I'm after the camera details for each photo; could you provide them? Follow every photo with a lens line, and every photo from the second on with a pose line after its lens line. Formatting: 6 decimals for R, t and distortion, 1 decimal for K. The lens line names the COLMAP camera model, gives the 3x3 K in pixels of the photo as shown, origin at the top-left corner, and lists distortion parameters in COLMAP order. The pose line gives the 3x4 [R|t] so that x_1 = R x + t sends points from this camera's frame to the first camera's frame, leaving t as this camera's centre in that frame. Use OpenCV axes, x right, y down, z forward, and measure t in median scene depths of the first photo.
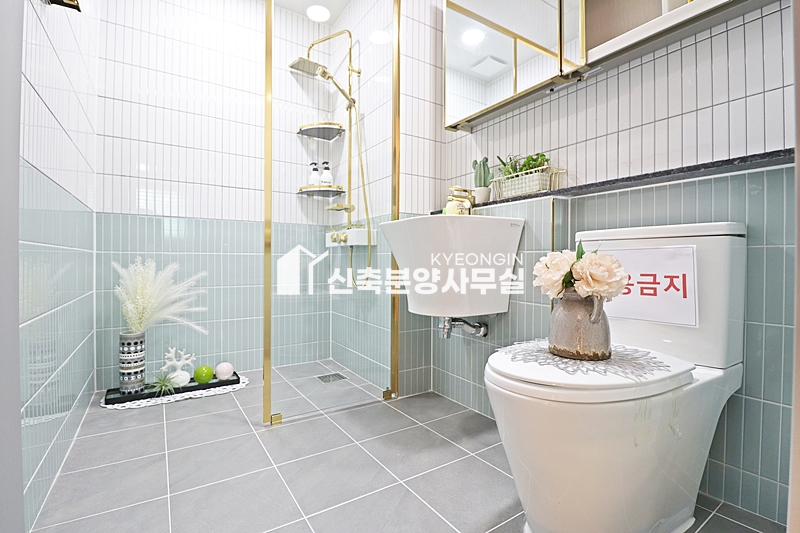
lens RADIAL K [[369.7, 0, 402.5], [0, 369.7, 264.1], [0, 0, 1]] dist [-0.002581, -0.011892]
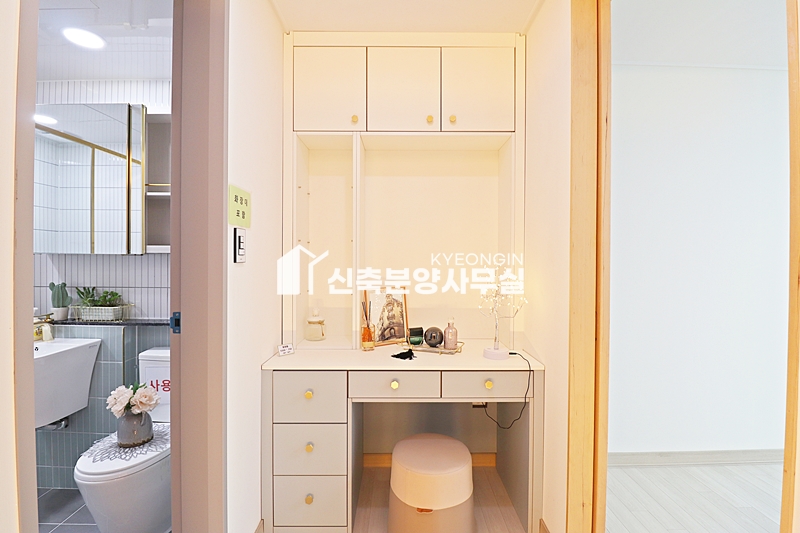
lens RADIAL K [[369.7, 0, 402.5], [0, 369.7, 261.3], [0, 0, 1]] dist [-0.002581, -0.011892]
pose [[0.543698, -0.003464, 0.839274, -0.222743], [0.004309, 0.999990, 0.001336, -0.428487], [-0.839270, 0.002890, 0.543707, -0.742732]]
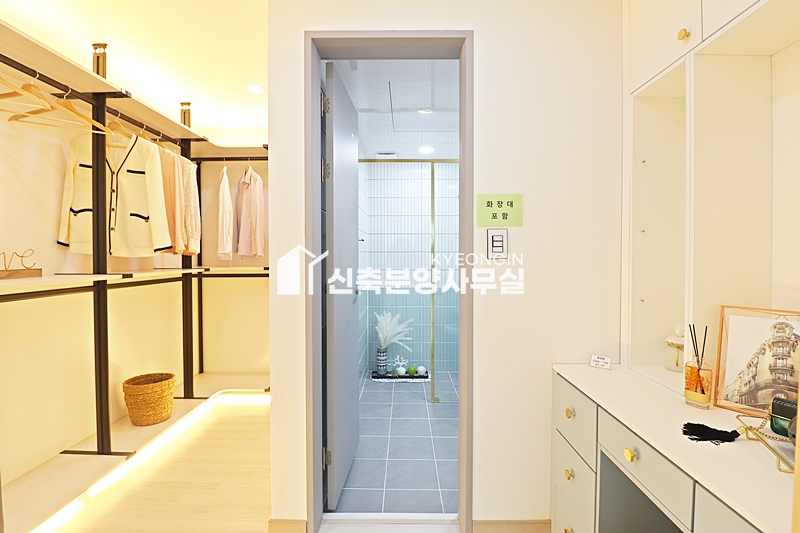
lens RADIAL K [[369.7, 0, 405.1], [0, 369.7, 261.9], [0, 0, 1]] dist [-0.002581, -0.011892]
pose [[0.829451, 0.005271, -0.558555, 0.758577], [-0.000707, 0.999965, 0.008386, -0.426140], [0.558579, -0.006561, 0.829425, -0.930459]]
